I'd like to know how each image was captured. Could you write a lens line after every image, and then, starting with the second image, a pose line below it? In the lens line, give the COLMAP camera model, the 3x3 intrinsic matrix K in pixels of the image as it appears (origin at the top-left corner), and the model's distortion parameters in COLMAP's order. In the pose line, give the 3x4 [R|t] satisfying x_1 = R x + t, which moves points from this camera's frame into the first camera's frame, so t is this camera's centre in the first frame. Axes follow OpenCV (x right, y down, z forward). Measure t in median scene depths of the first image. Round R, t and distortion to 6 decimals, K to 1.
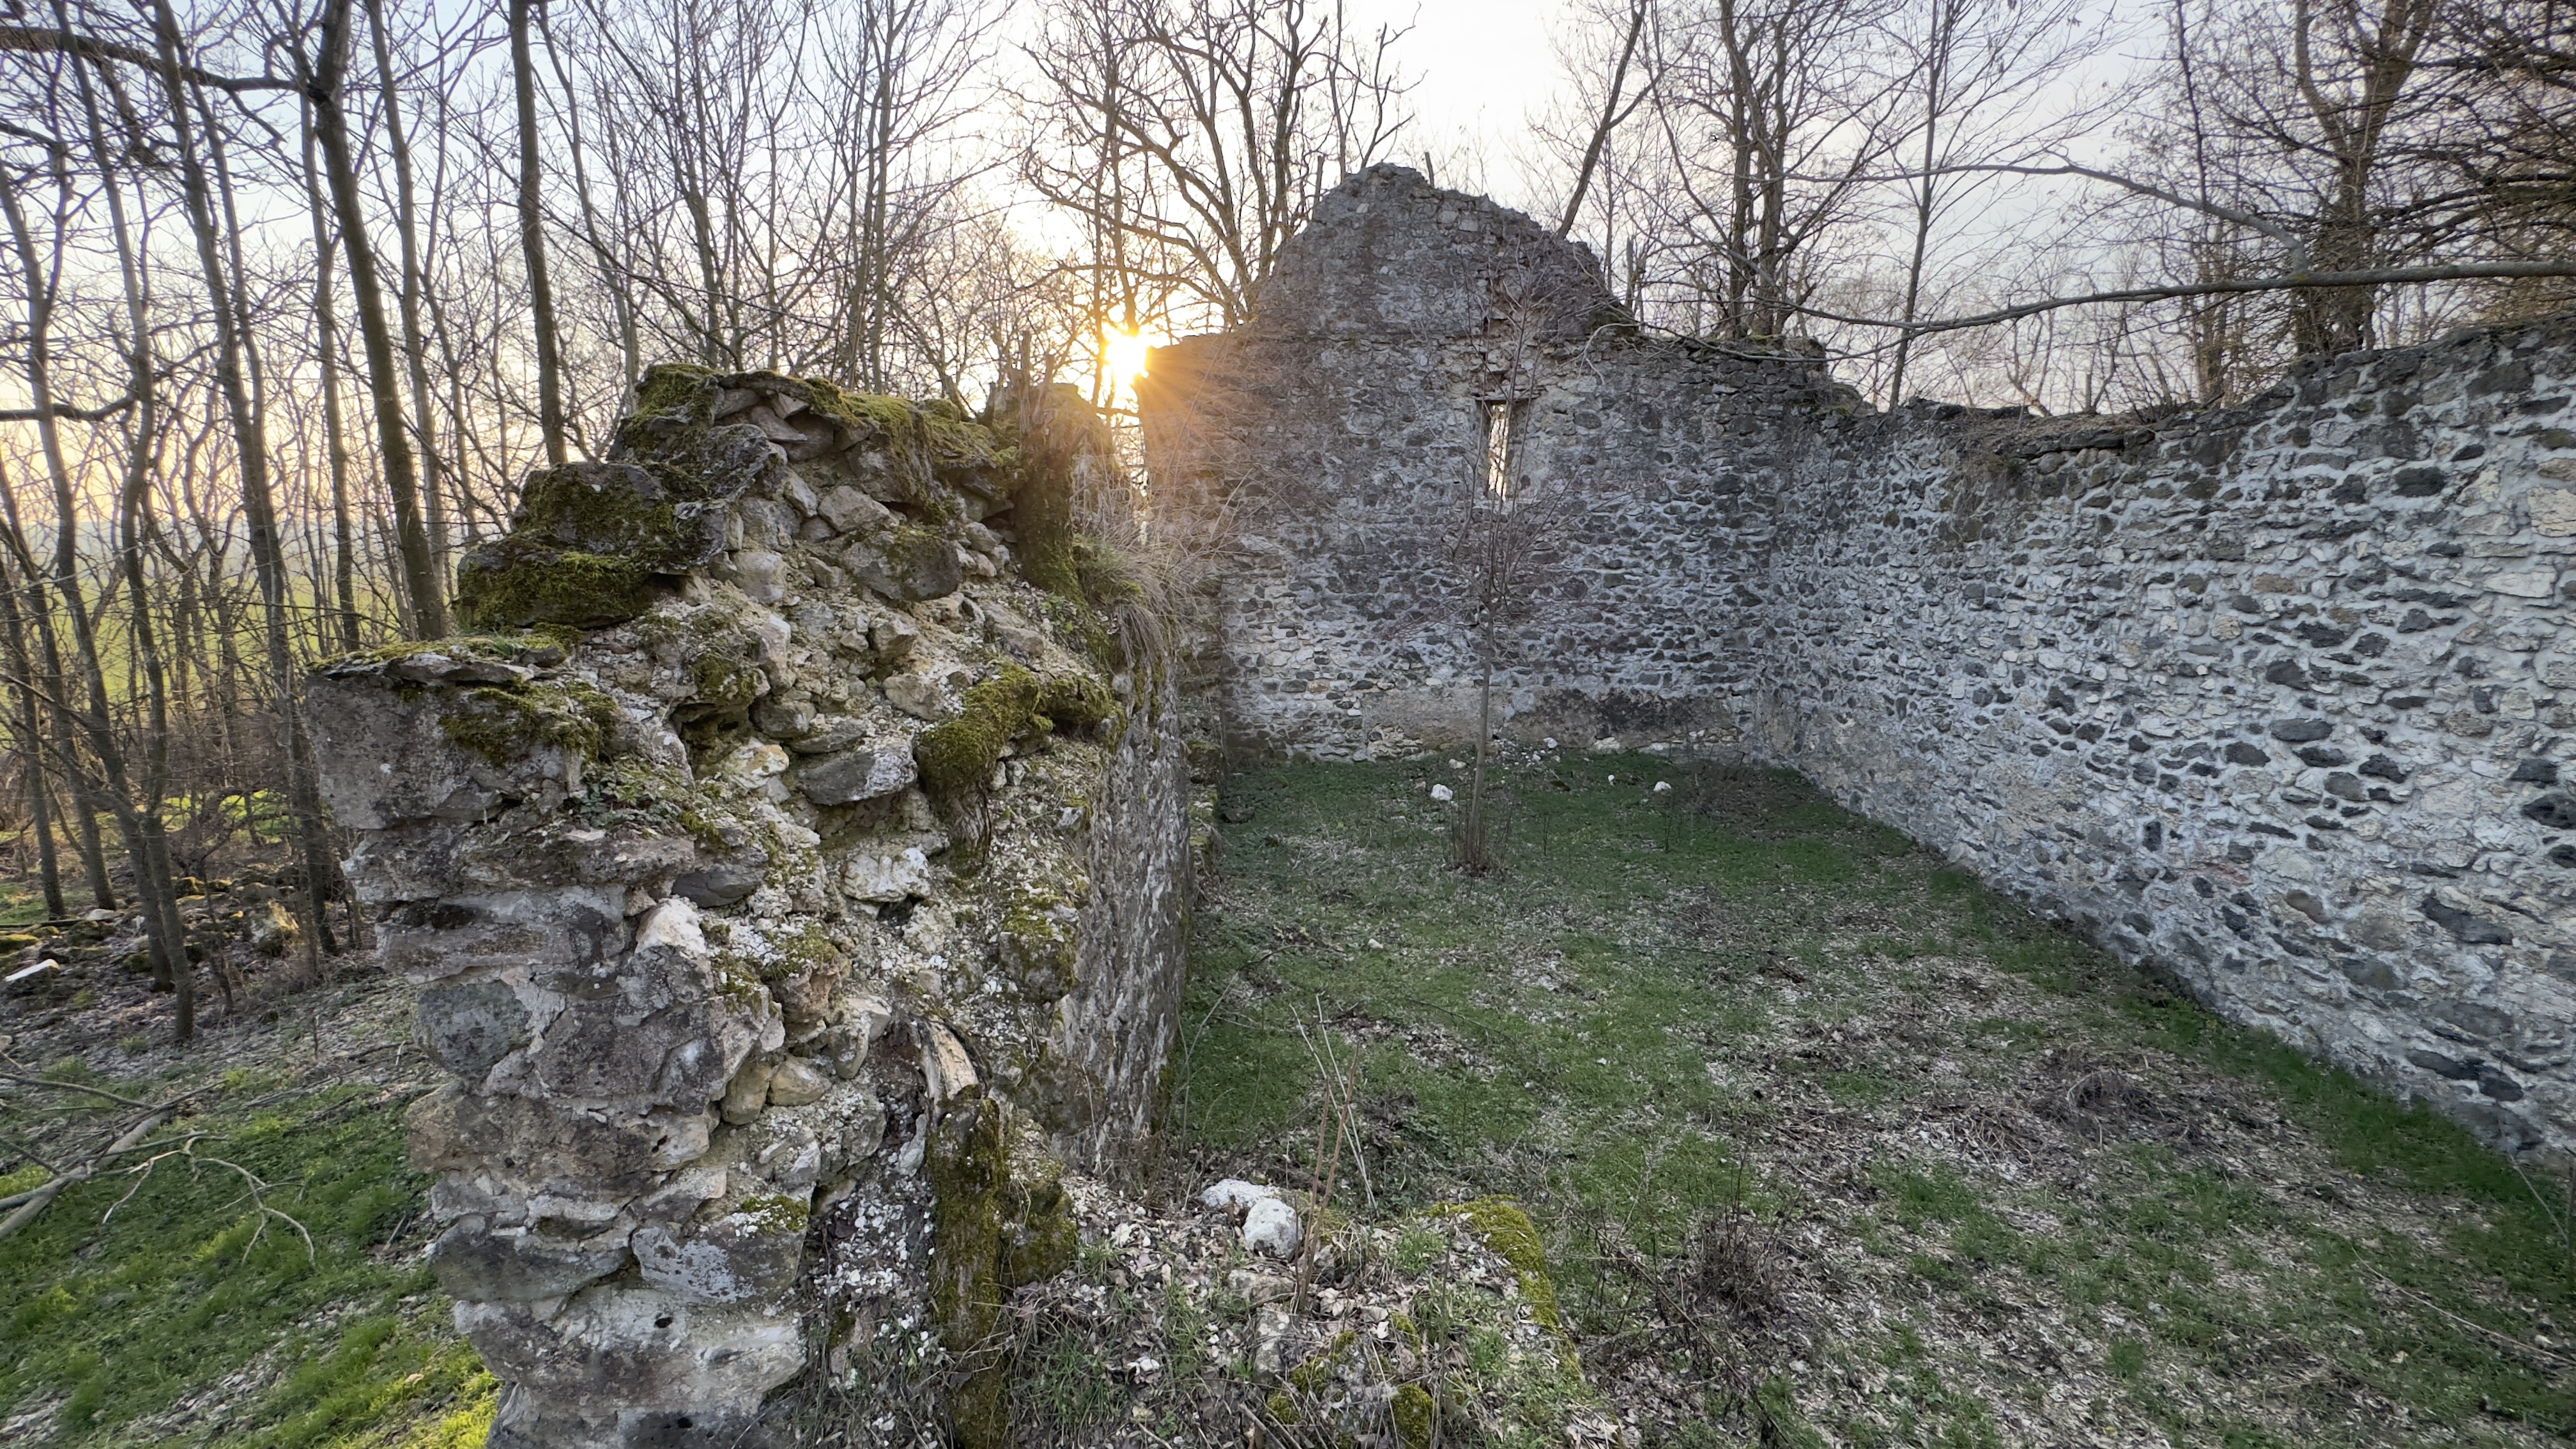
lens RADIAL K [[1019.9, 0, 1291.2], [0, 1019.9, 726.3], [0, 0, 1]] dist [-0.005849, 0.000513]
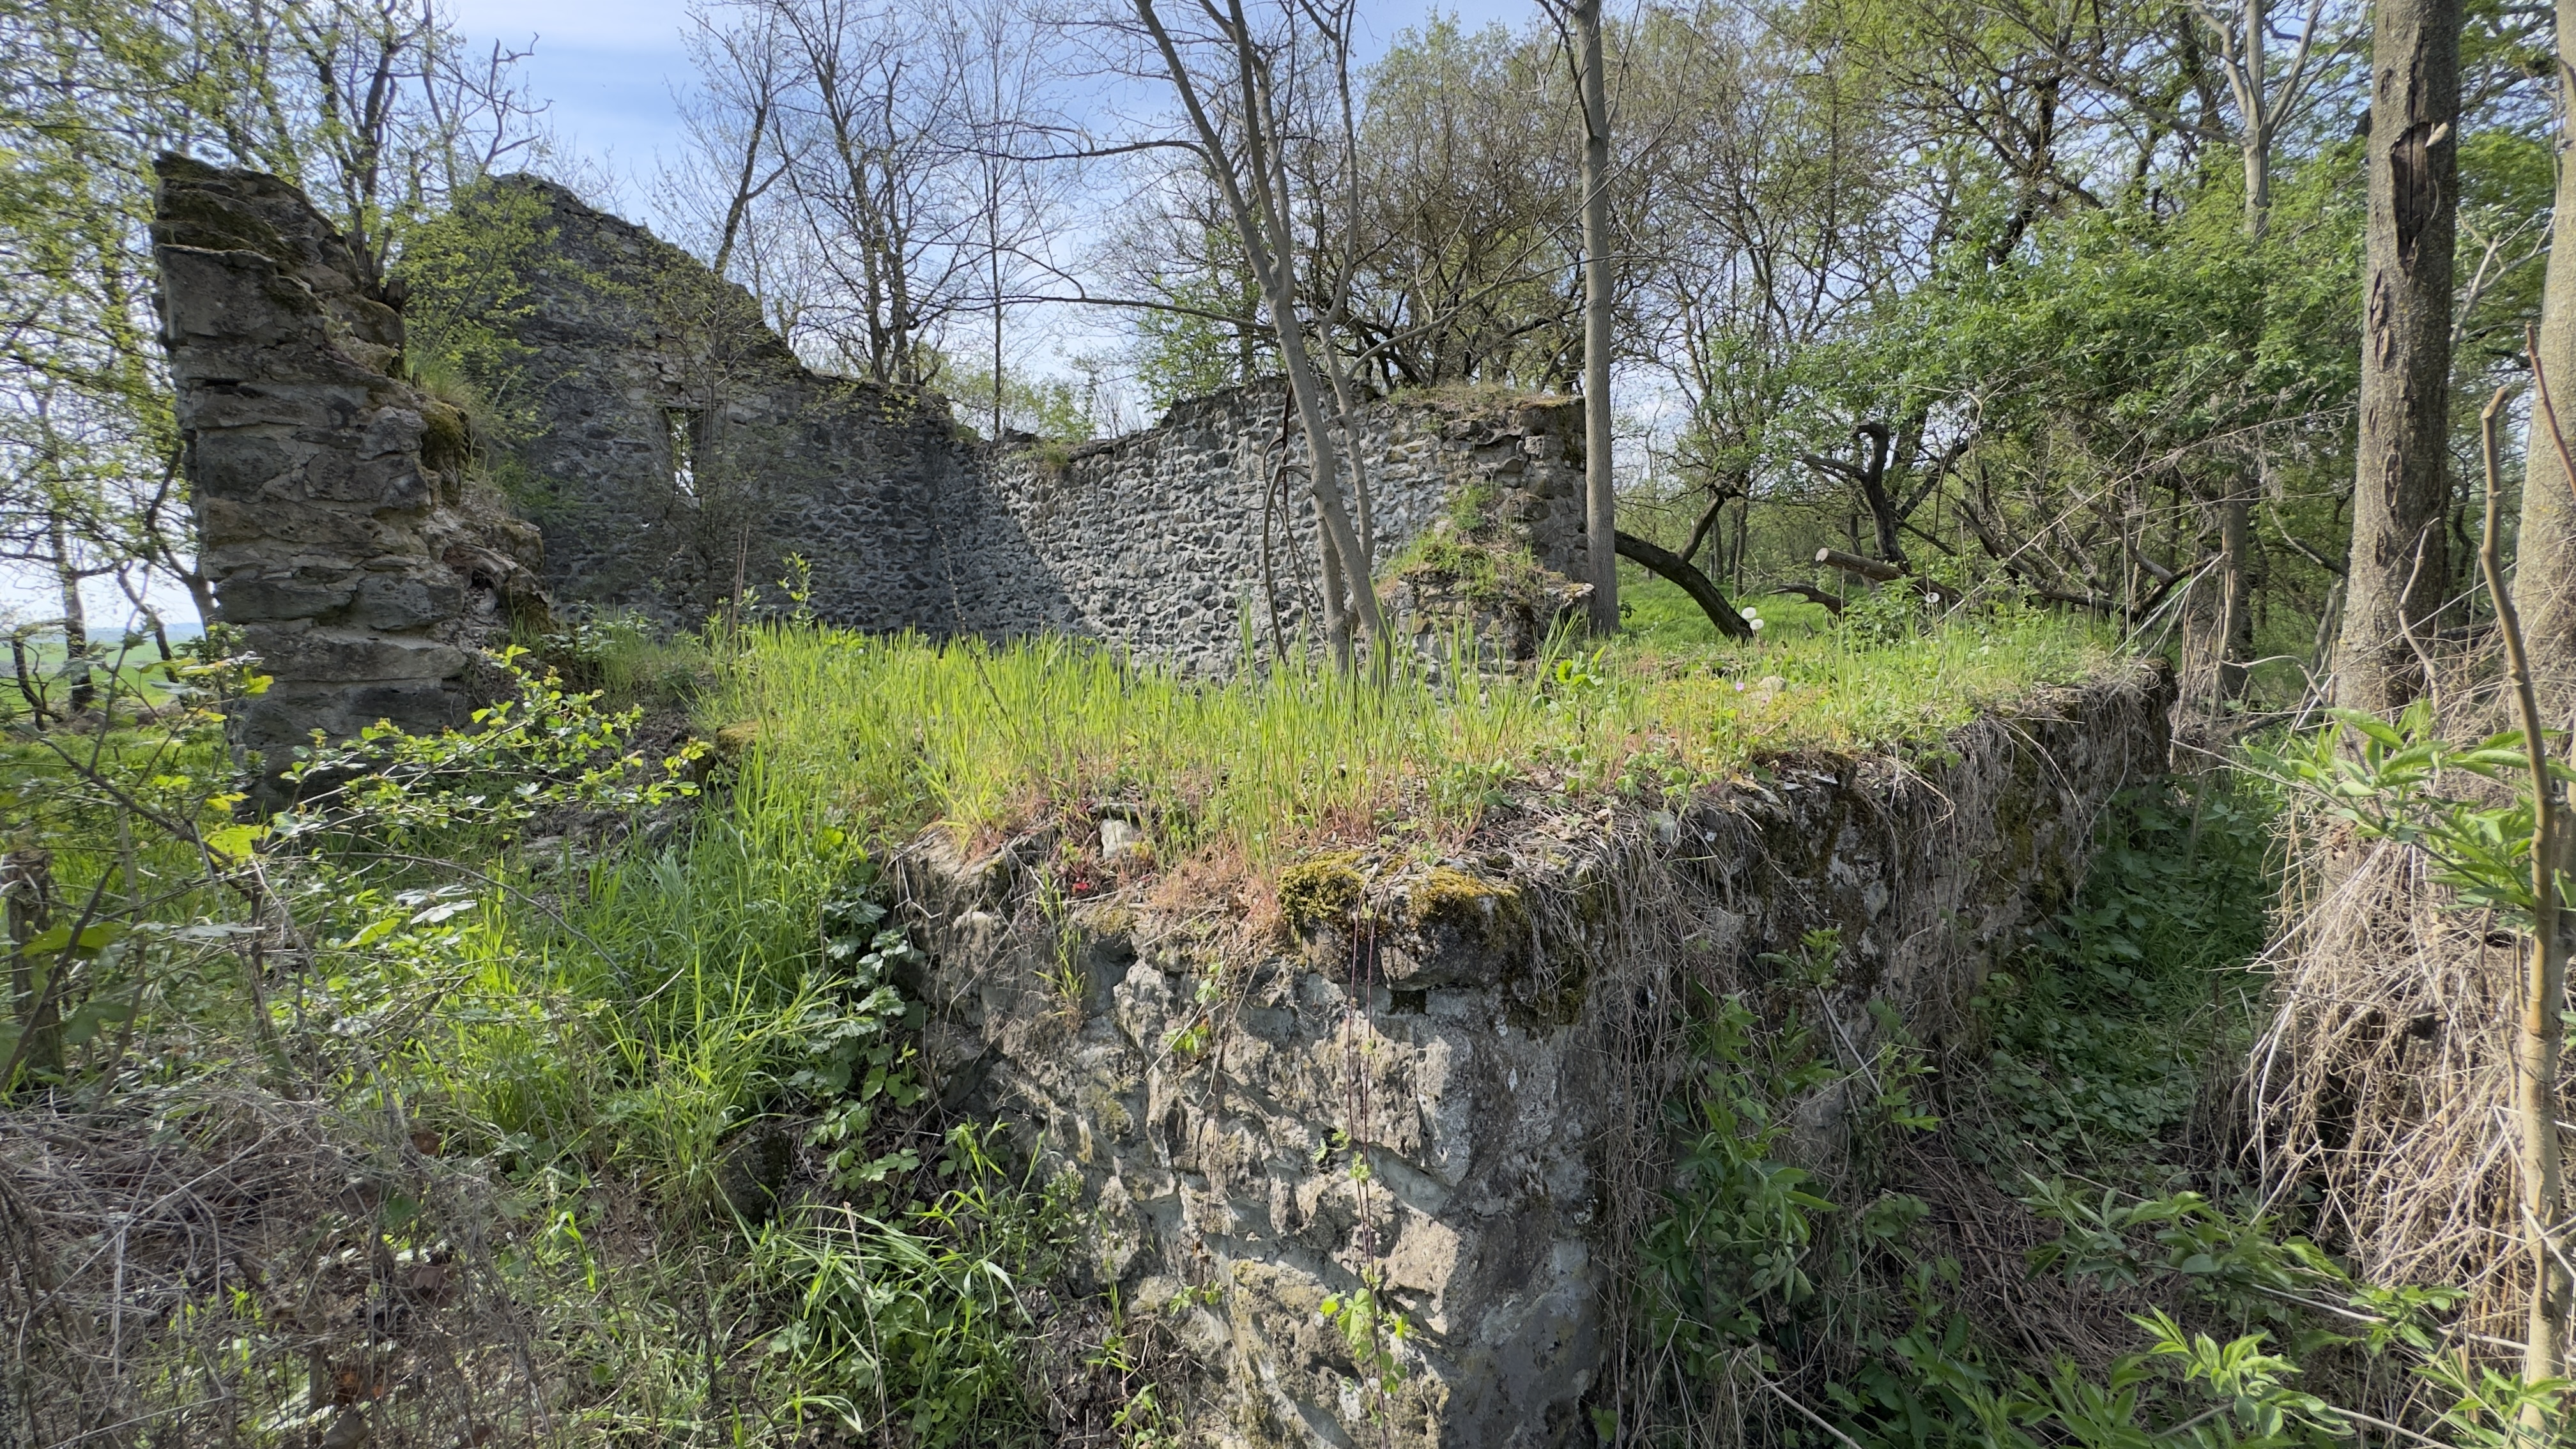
lens RADIAL K [[1019.9, 0, 1275.2], [0, 1019.9, 726.9], [0, 0, 1]] dist [-0.005849, 0.000513]
pose [[0.733558, -0.087296, 0.673997, -0.168781], [0.144073, 0.989151, -0.028691, 0.261012], [-0.664180, 0.118151, 0.738177, -0.374695]]
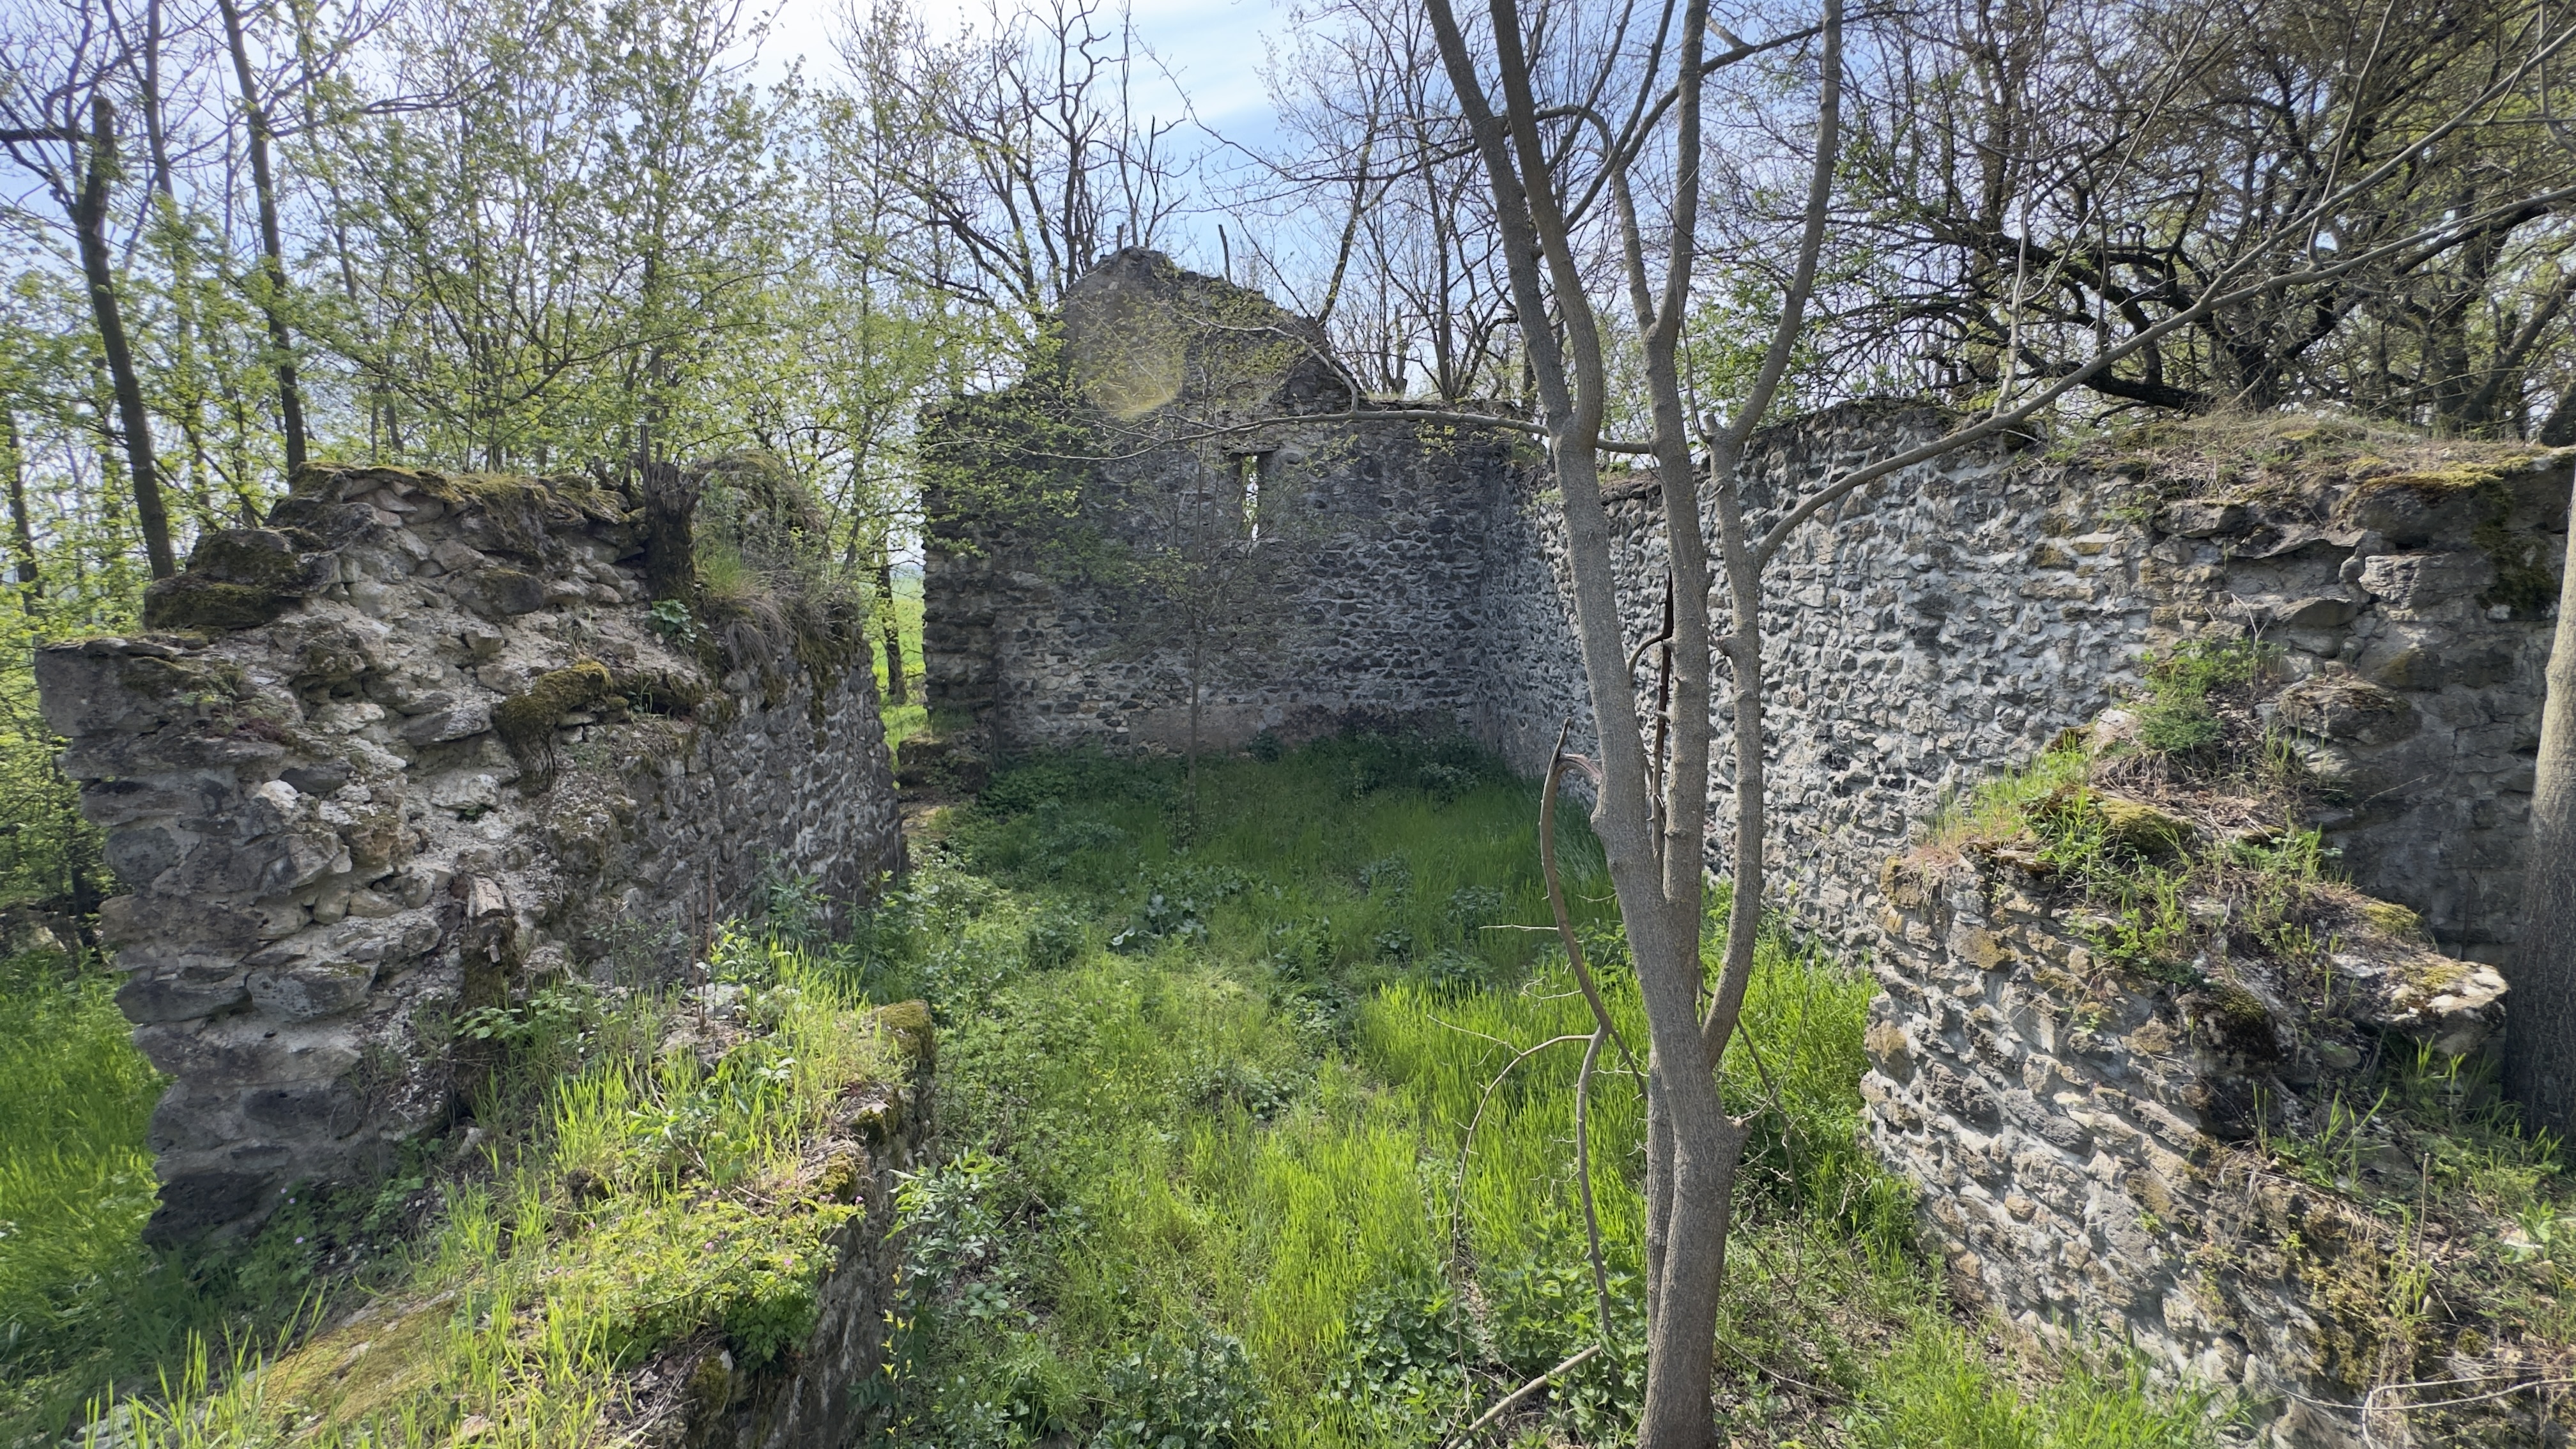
lens RADIAL K [[1019.9, 0, 1287.7], [0, 1019.9, 727.9], [0, 0, 1]] dist [-0.005849, 0.000513]
pose [[0.994897, -0.022782, 0.098285, 0.227998], [0.026092, 0.999130, -0.032525, 0.043498], [-0.097459, 0.034924, 0.994627, -0.215018]]
